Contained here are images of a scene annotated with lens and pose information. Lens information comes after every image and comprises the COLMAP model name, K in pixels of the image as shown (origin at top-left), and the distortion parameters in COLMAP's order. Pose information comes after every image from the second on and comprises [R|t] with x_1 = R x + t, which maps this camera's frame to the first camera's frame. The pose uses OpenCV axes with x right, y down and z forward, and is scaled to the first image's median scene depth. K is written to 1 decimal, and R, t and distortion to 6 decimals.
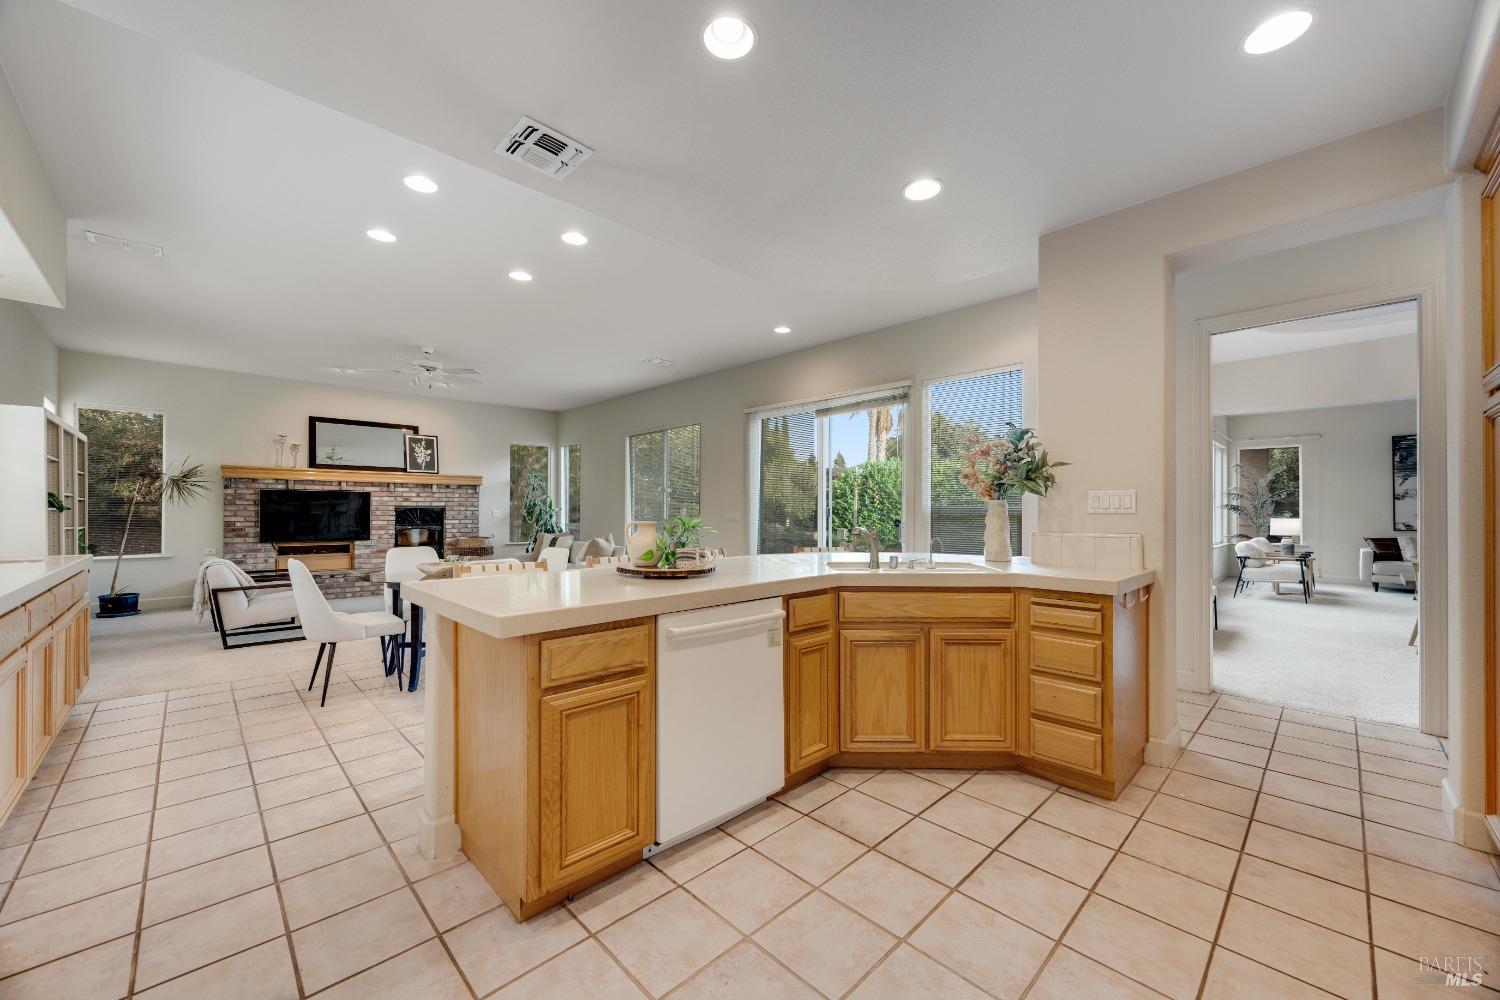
lens RADIAL K [[573.3, 0, 764.1], [0, 573.3, 510.7], [0, 0, 1]] dist [-0.003563, 0.000492]
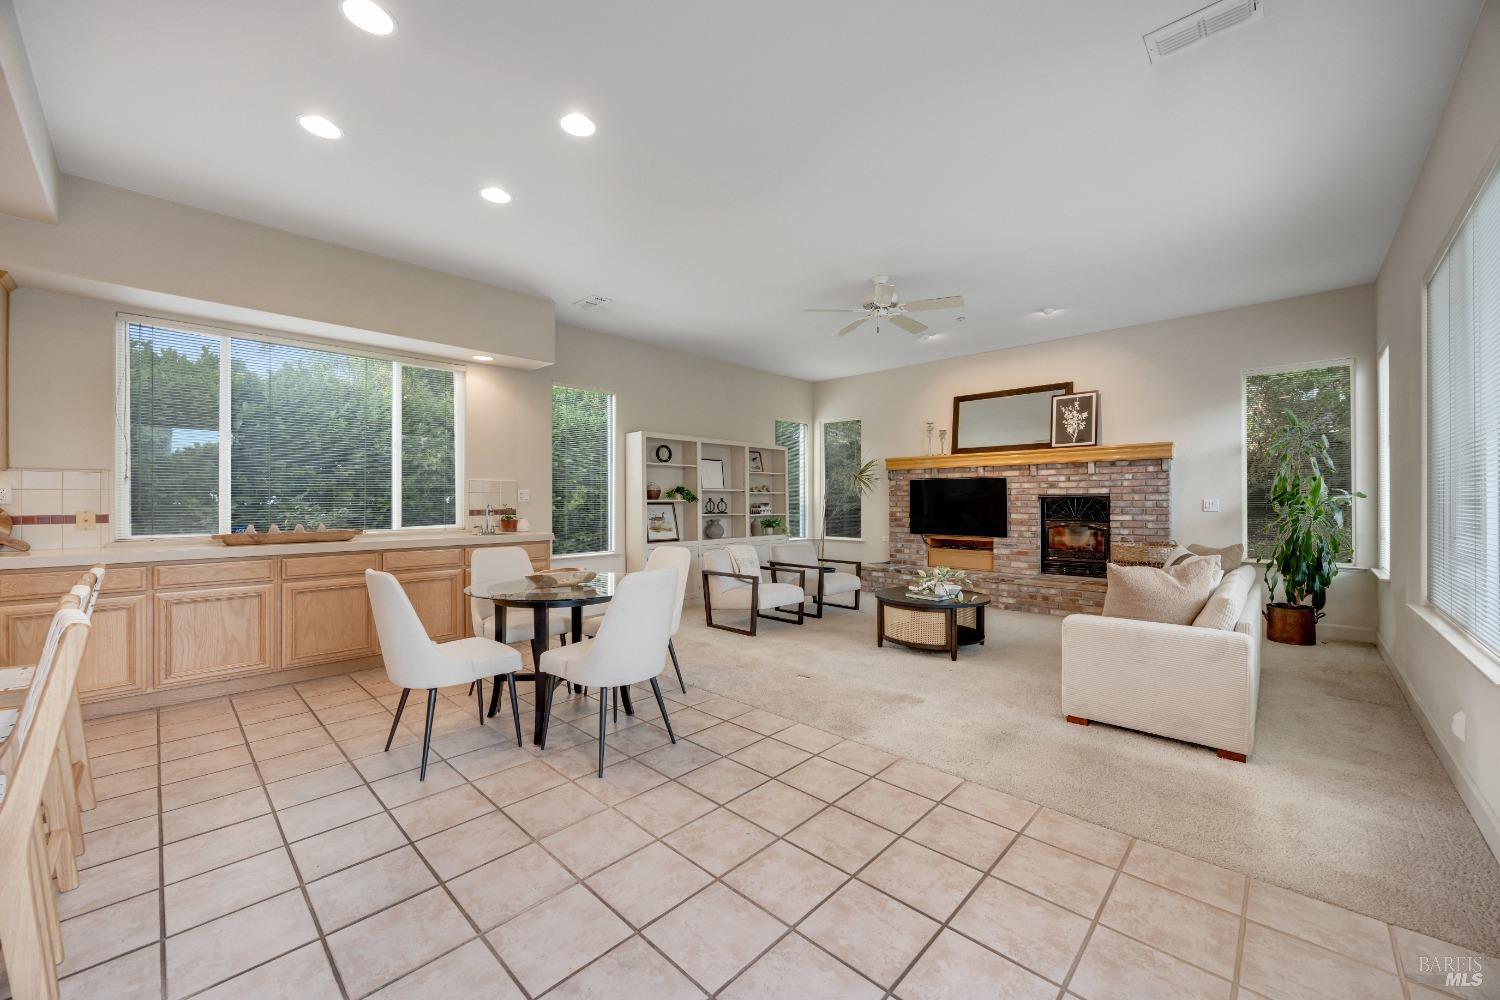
lens RADIAL K [[573.3, 0, 744.1], [0, 573.3, 495.3], [0, 0, 1]] dist [-0.003563, 0.000492]
pose [[0.012148, -0.012602, -0.999847, 0.112773], [0.003531, 0.999915, -0.012560, 0.000851], [0.999920, -0.003378, 0.012192, 0.664346]]
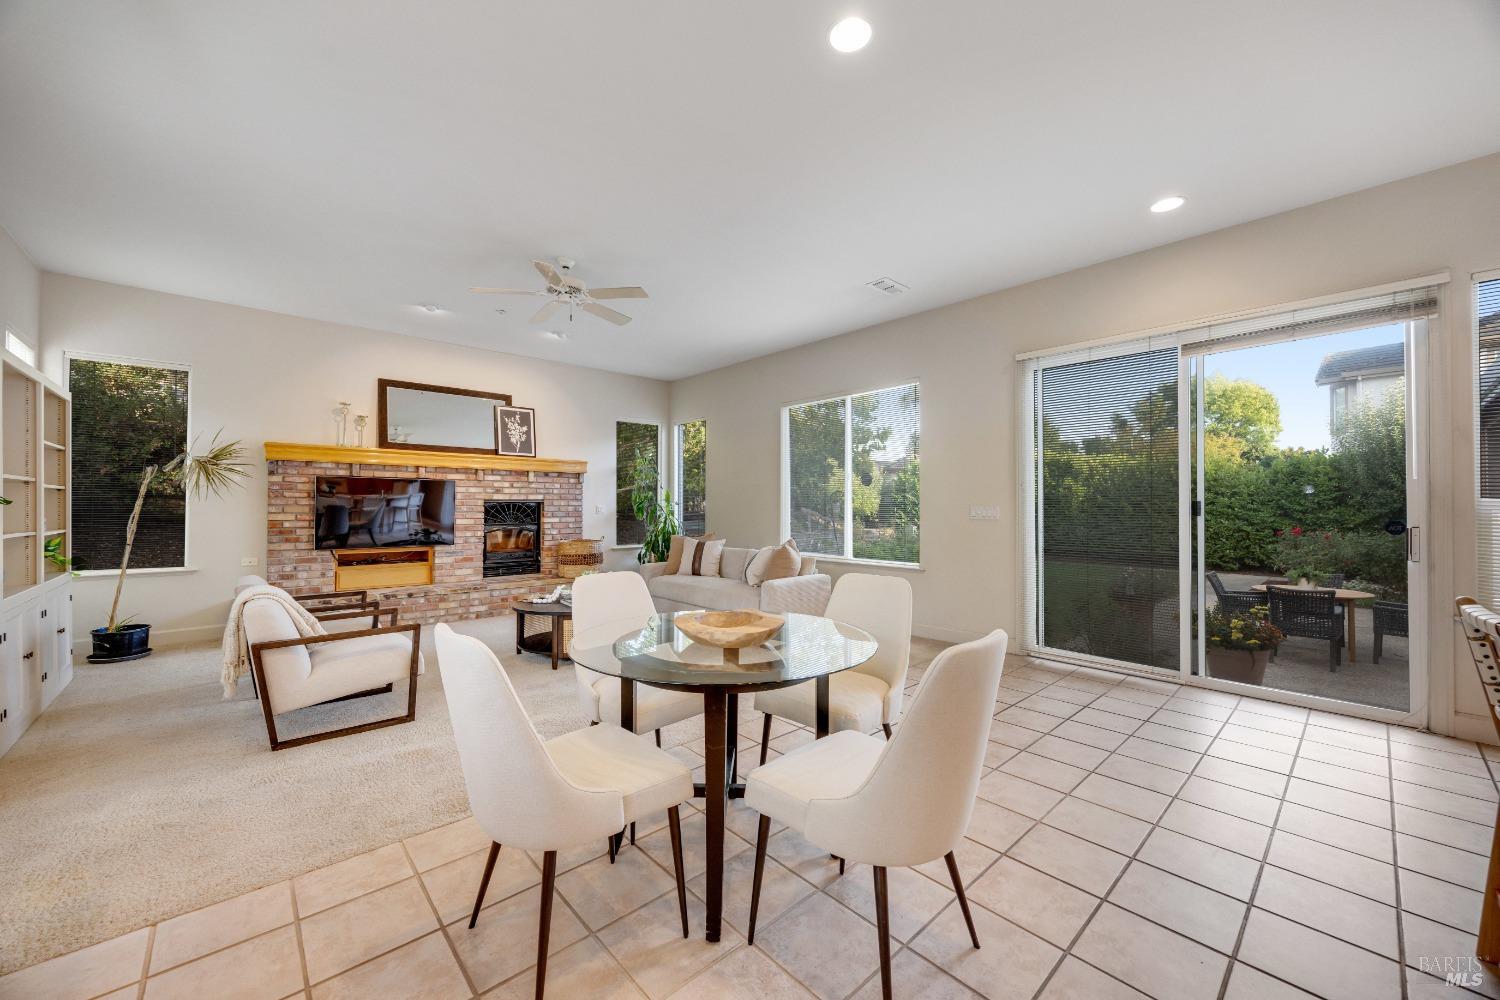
lens RADIAL K [[573.3, 0, 755.5], [0, 573.3, 501.5], [0, 0, 1]] dist [-0.003563, 0.000492]
pose [[0.998974, -0.000294, -0.045280, -0.276767], [-0.000058, 0.999970, -0.007777, 0.000412], [0.045281, 0.007771, 0.998944, 0.285091]]
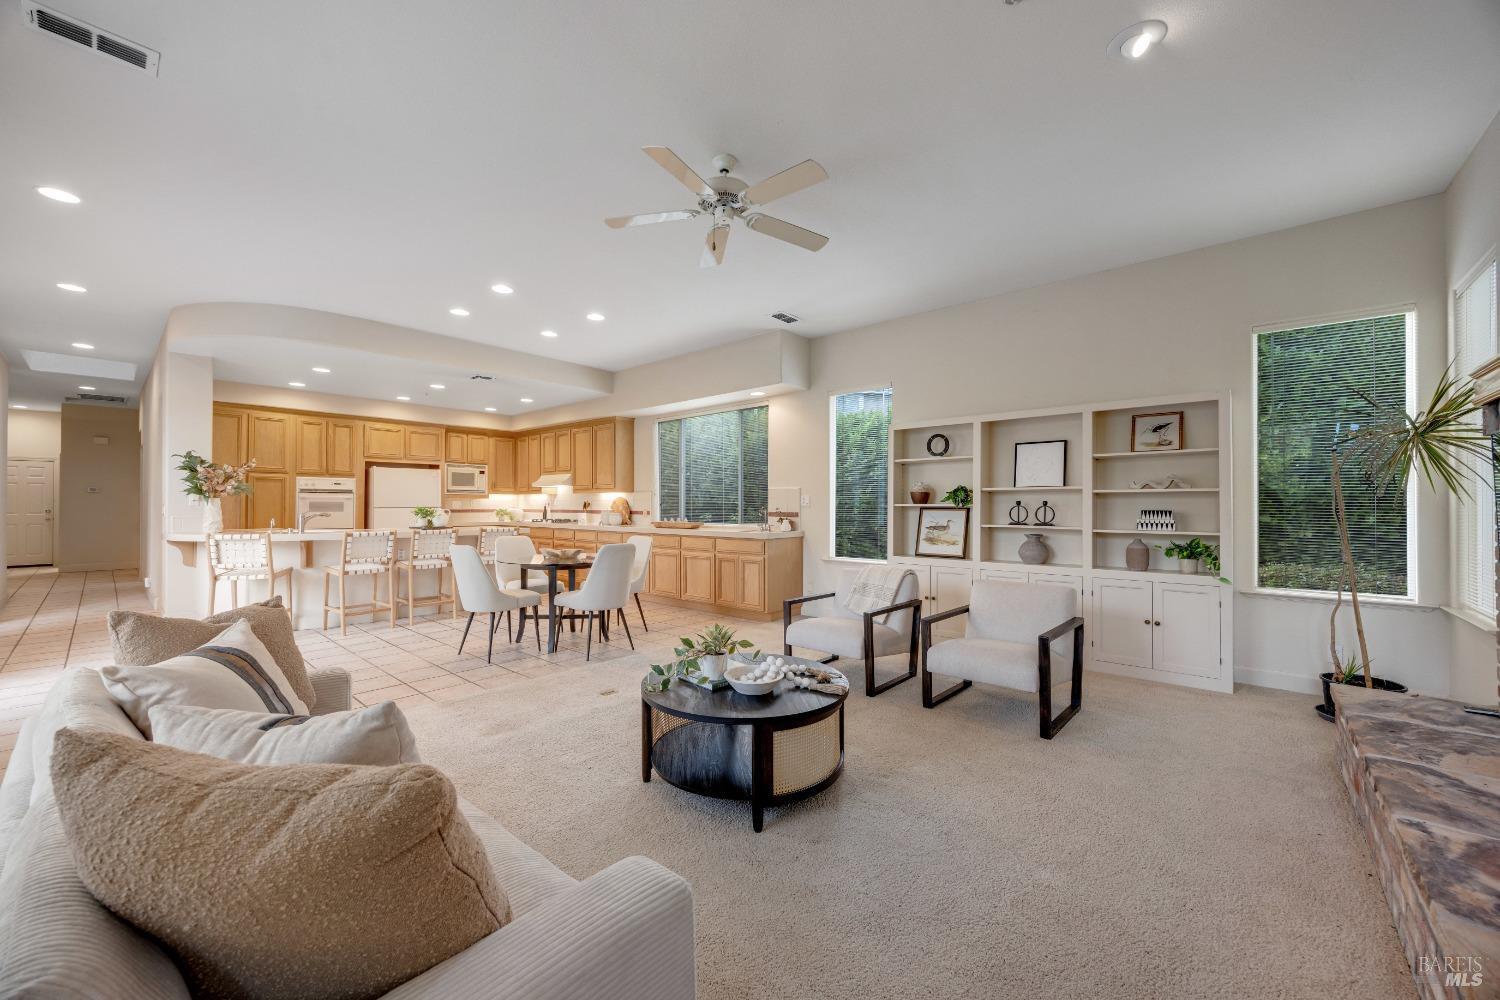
lens RADIAL K [[573.3, 0, 758.9], [0, 573.3, 502.4], [0, 0, 1]] dist [-0.003563, 0.000492]
pose [[-0.997526, -0.005740, -0.070062, -0.481989], [-0.005192, 0.999955, -0.007996, 0.000887], [0.070105, -0.007613, -0.997511, 1.202576]]
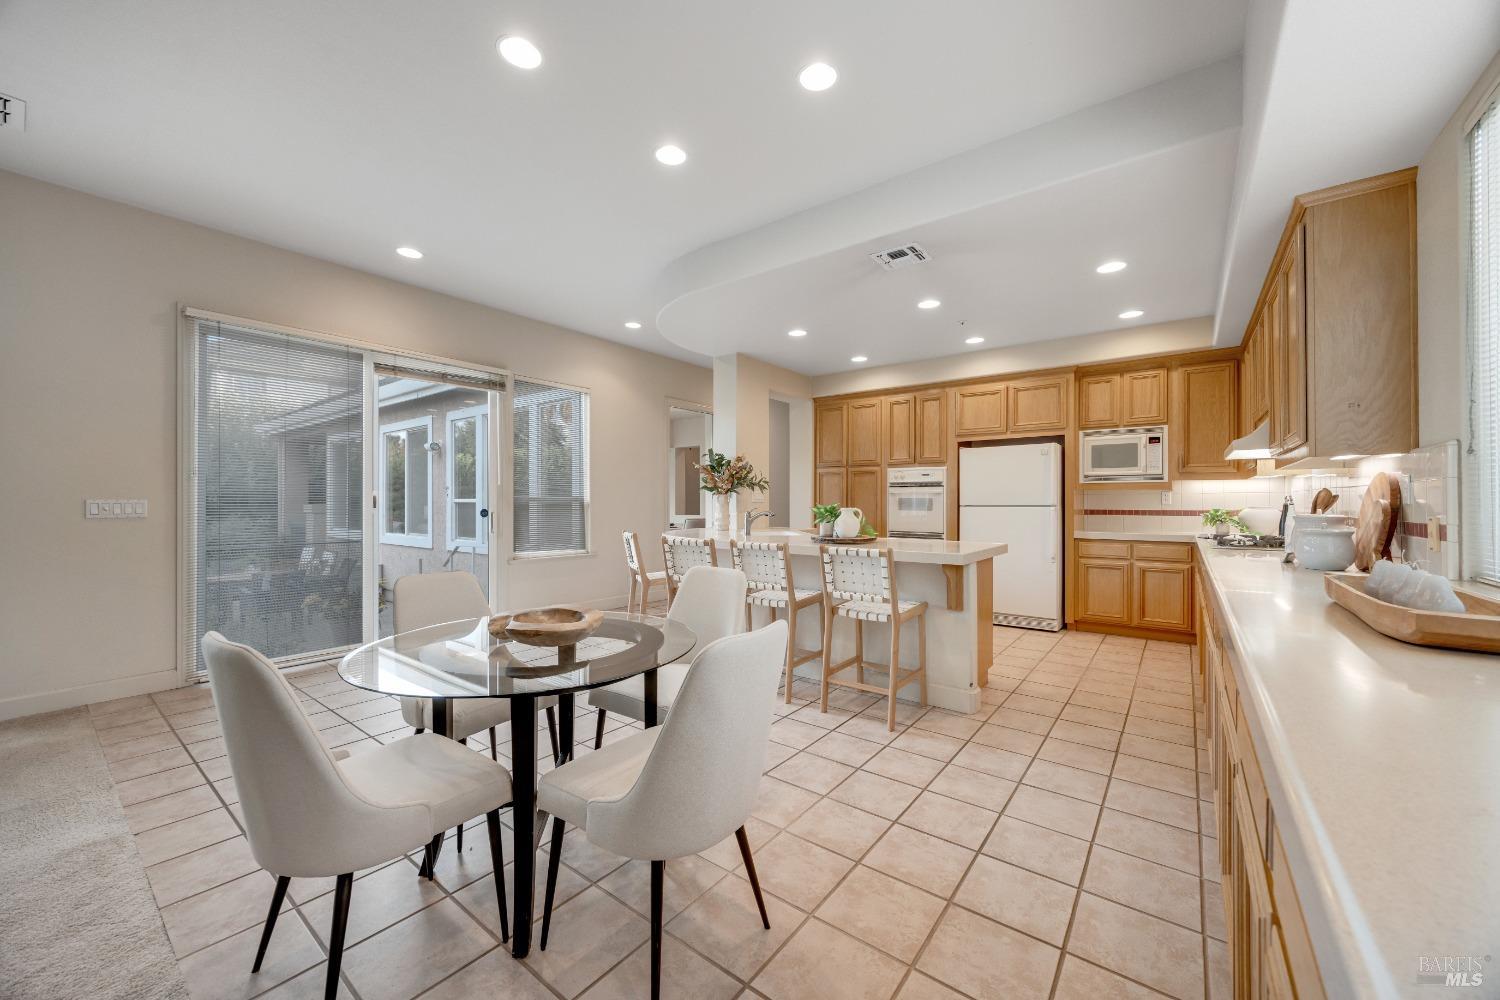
lens RADIAL K [[573.3, 0, 741.2], [0, 573.3, 502.0], [0, 0, 1]] dist [-0.003563, 0.000492]
pose [[-0.120607, -0.004230, 0.992691, -0.562972], [-0.004588, 0.999983, 0.003704, -0.000266], [-0.992690, -0.004108, -0.120624, 0.477456]]
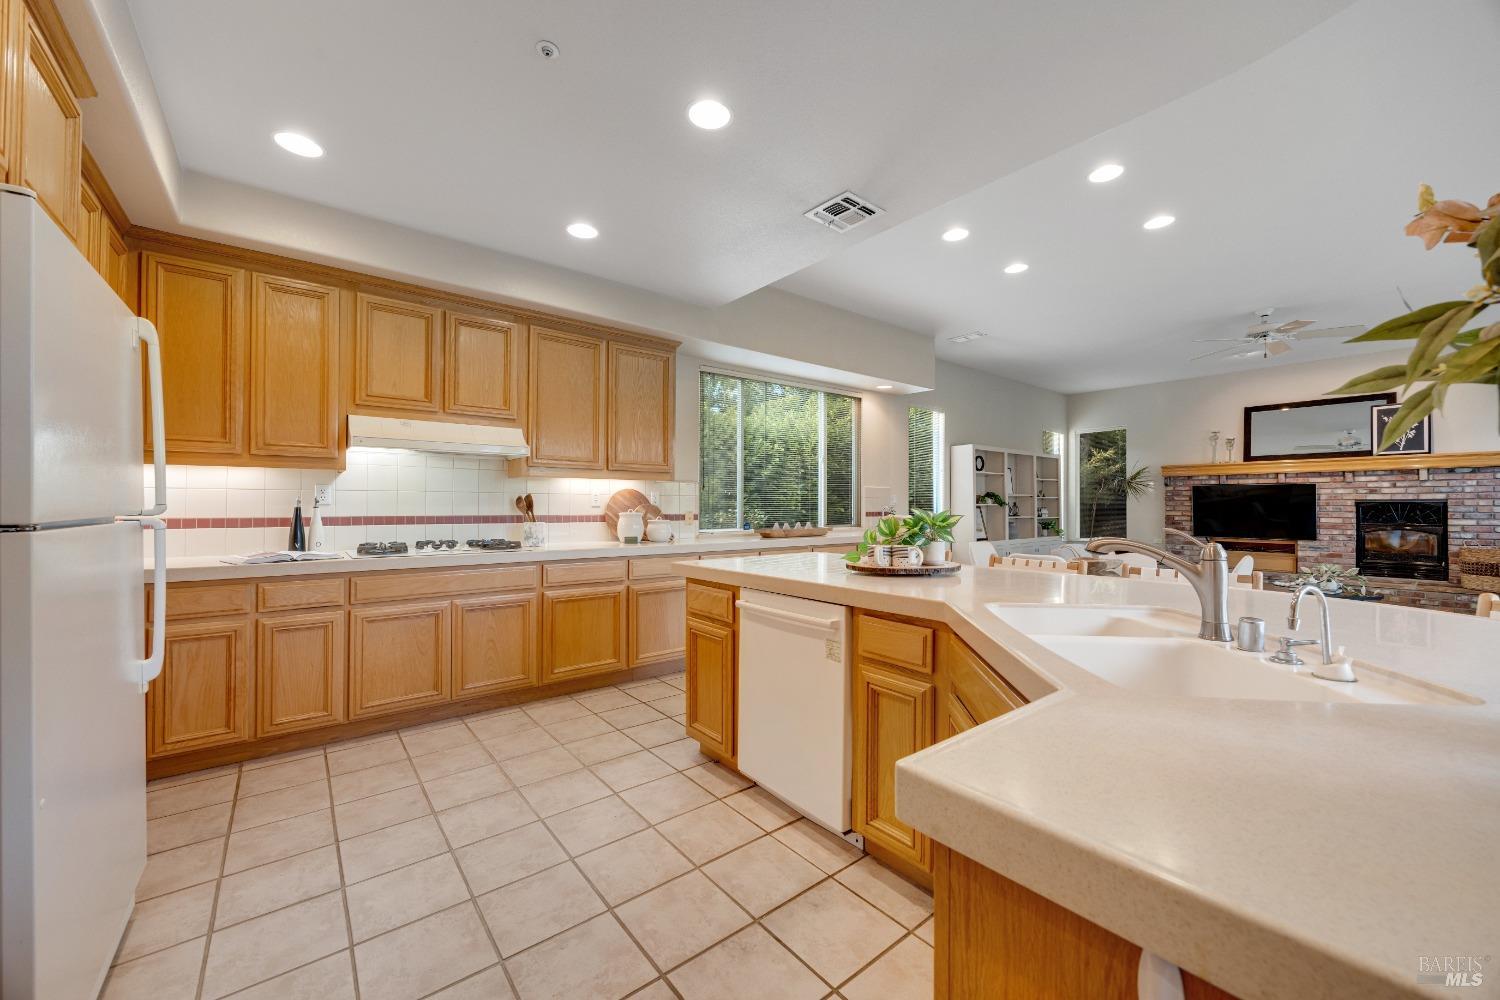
lens RADIAL K [[573.3, 0, 743.0], [0, 573.3, 498.9], [0, 0, 1]] dist [-0.003563, 0.000492]
pose [[-0.117036, -0.013023, -0.993042, 0.260313], [0.000053, 0.999914, -0.013120, 0.000779], [0.993128, -0.001588, -0.117025, 0.278990]]
